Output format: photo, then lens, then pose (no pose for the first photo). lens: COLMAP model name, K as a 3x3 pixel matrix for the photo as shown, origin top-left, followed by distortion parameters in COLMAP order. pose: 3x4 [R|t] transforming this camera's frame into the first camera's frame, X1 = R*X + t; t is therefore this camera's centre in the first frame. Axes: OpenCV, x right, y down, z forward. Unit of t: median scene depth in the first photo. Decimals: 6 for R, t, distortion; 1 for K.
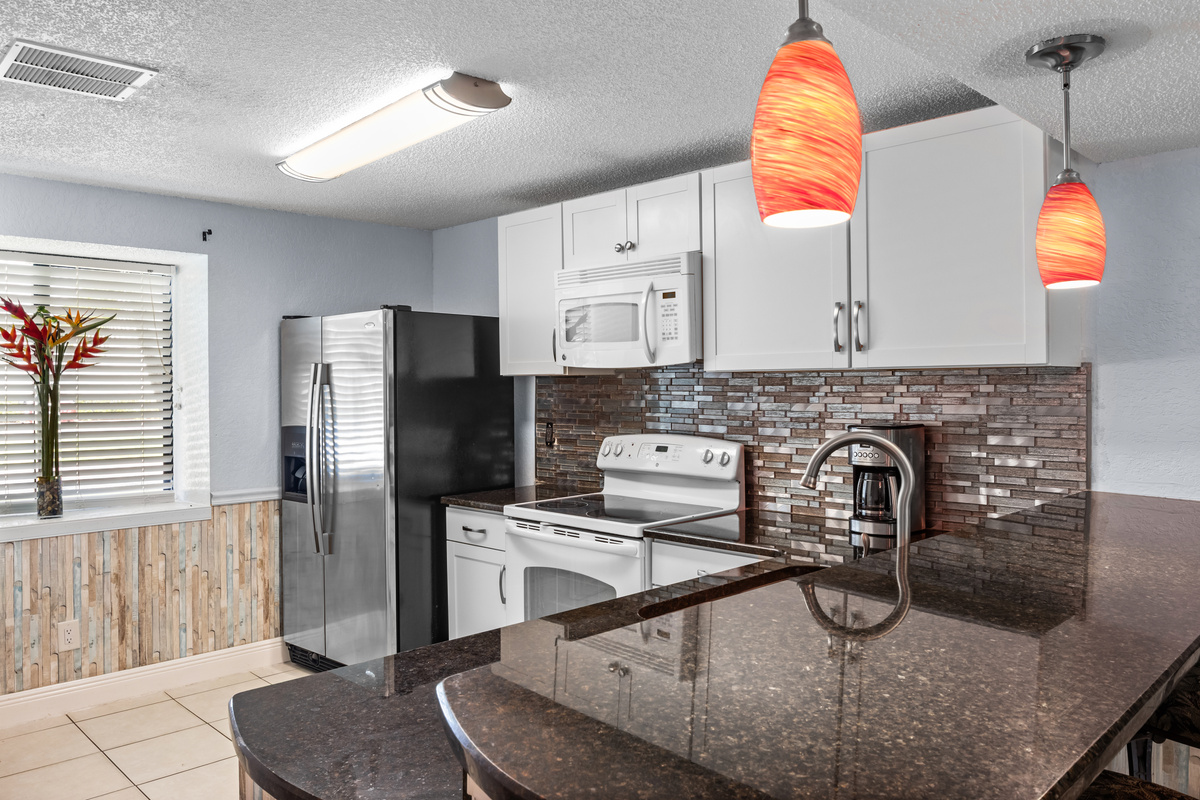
lens RADIAL K [[859.9, 0, 601.9], [0, 859.9, 387.0], [0, 0, 1]] dist [-0.030022, -0.003826]
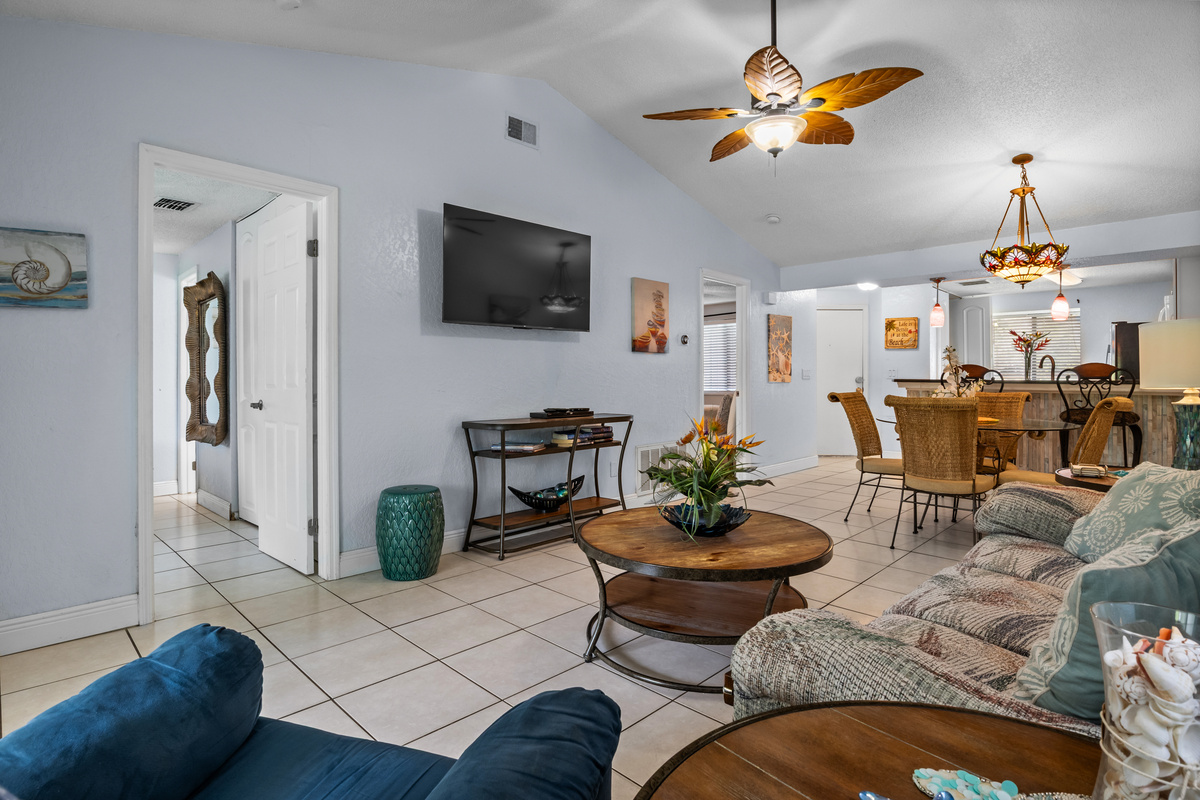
lens RADIAL K [[599.7, 0, 596.2], [0, 599.7, 384.6], [0, 0, 1]] dist [-0.017711, 0.001530]
pose [[0.003413, 0.013296, -0.999906, 1.725163], [-0.004359, 0.999902, 0.013281, 0.090822], [0.999985, 0.004314, 0.003471, -0.686596]]
